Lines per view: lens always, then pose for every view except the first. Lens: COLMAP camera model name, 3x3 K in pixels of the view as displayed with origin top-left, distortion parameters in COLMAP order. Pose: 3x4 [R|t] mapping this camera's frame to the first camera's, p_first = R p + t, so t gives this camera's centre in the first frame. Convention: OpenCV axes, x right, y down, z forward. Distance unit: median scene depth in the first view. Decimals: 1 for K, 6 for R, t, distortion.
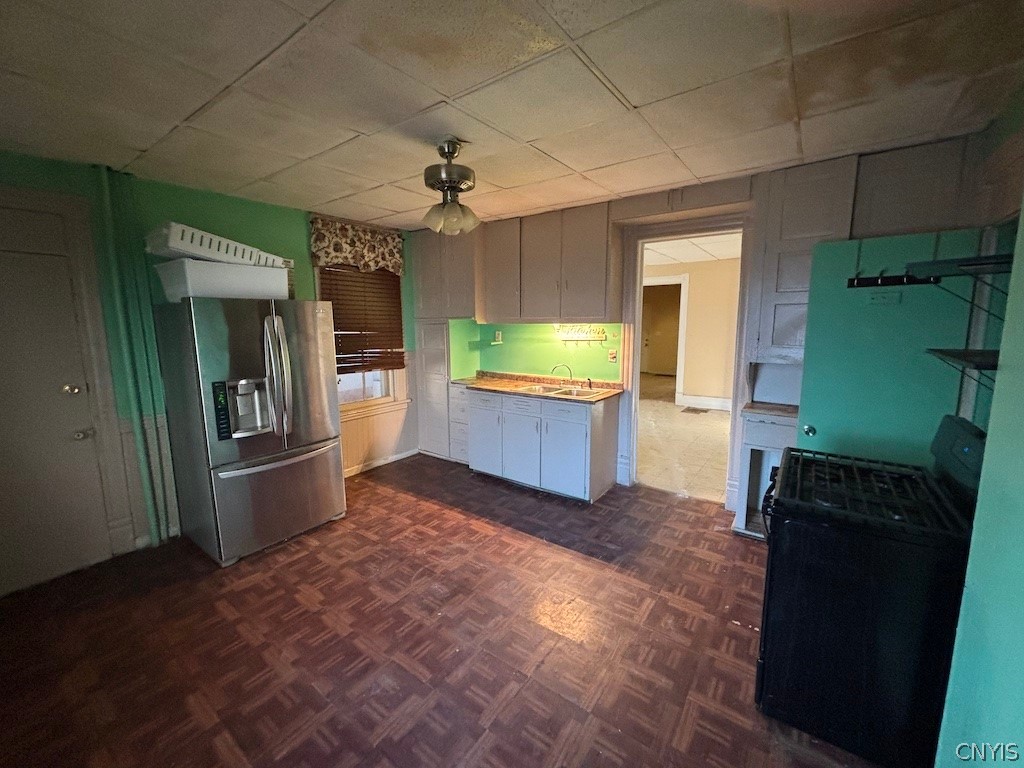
lens RADIAL K [[416.8, 0, 510.7], [0, 416.8, 380.4], [0, 0, 1]] dist [-0.001011, 0.000078]
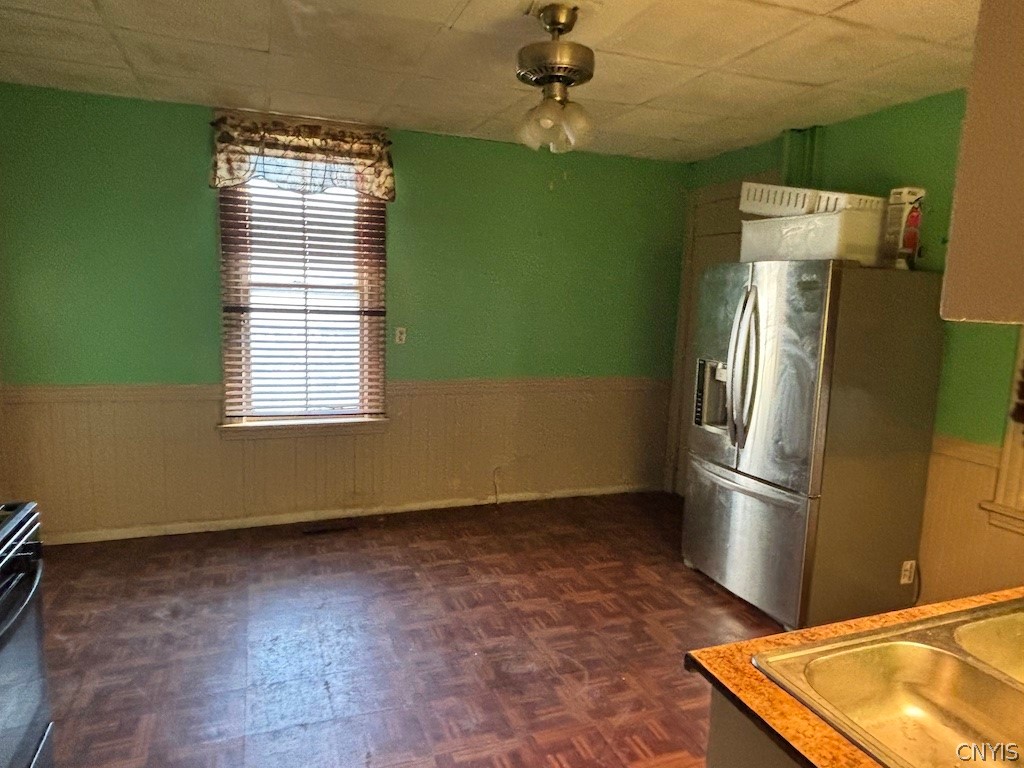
lens RADIAL K [[654.5, 0, 512.0], [0, 654.5, 384.0], [0, 0, 1]] dist [0.000367, -0.001330]
pose [[-0.536665, 0.109444, -0.836667, 0.682655], [-0.160521, 0.960203, 0.228567, -0.196539], [0.828386, 0.256966, -0.497740, 1.367259]]
